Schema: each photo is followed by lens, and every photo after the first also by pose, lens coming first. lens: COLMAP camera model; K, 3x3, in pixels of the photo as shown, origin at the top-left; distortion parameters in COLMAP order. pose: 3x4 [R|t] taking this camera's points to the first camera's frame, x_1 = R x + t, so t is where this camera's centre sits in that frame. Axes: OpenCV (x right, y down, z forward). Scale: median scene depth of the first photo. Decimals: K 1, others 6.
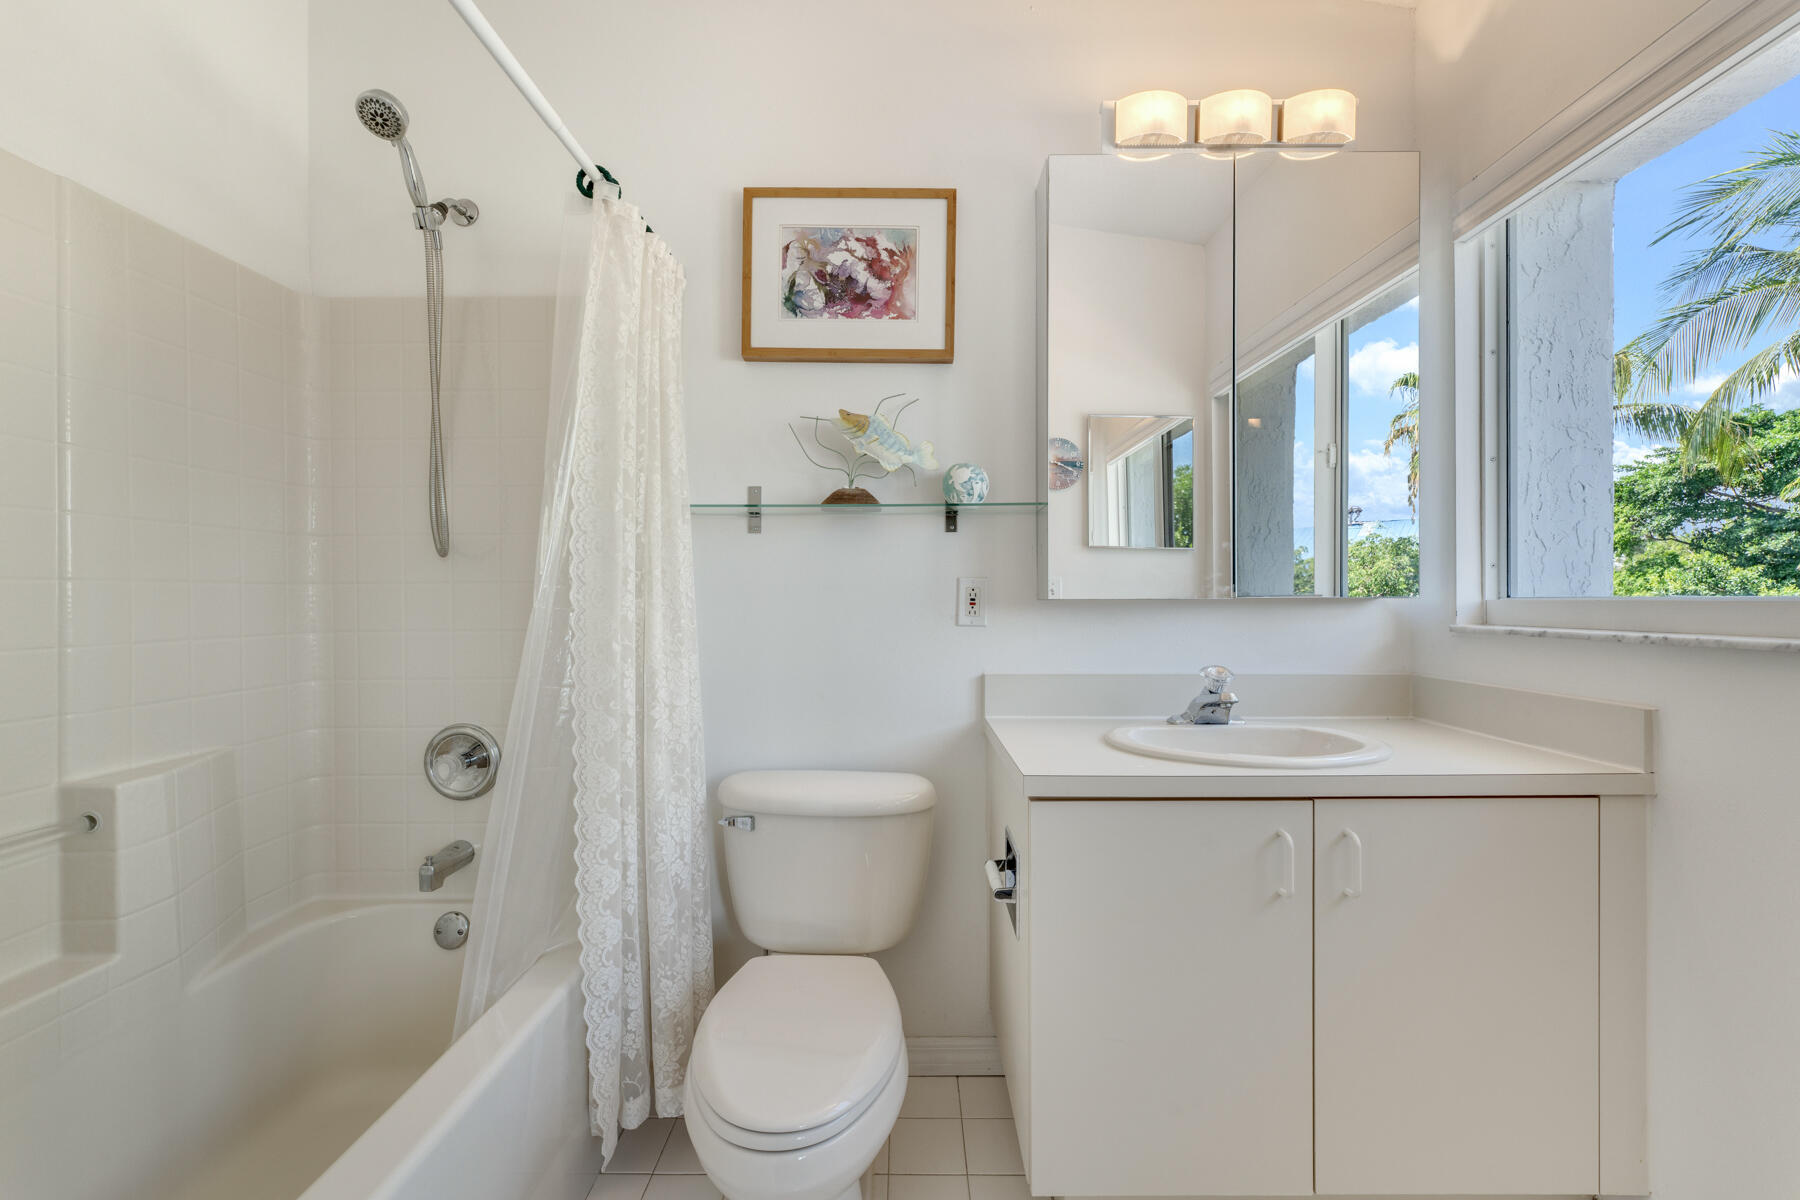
lens RADIAL K [[724.0, 0, 893.3], [0, 724.0, 599.7], [0, 0, 1]] dist [0.000125, -0.000342]
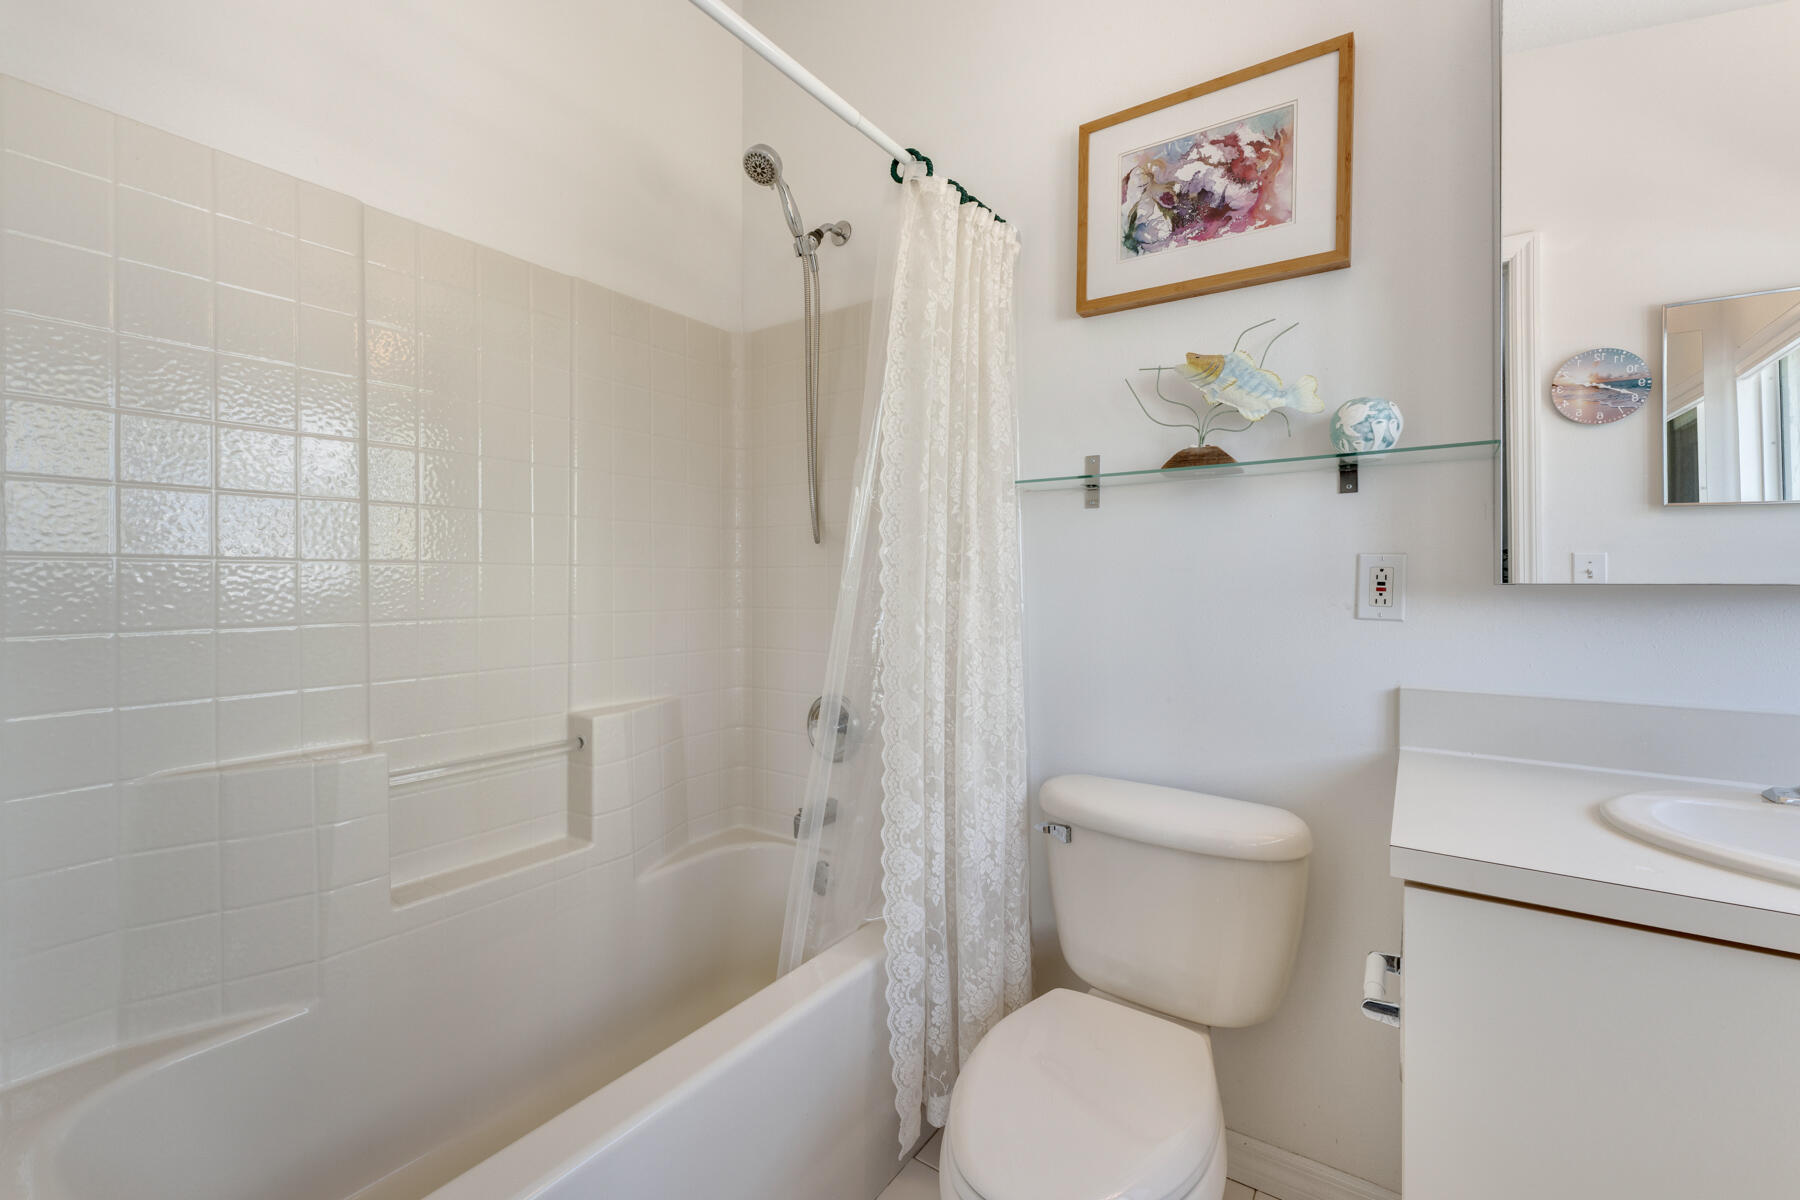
lens RADIAL K [[736.7, 0, 892.7], [0, 736.7, 578.4], [0, 0, 1]] dist [-0.002120, -0.000172]
pose [[0.835367, 0.000993, -0.549692, 0.114352], [-0.004130, 0.999981, -0.004470, -0.000023], [0.549677, 0.006004, 0.835356, 0.118994]]
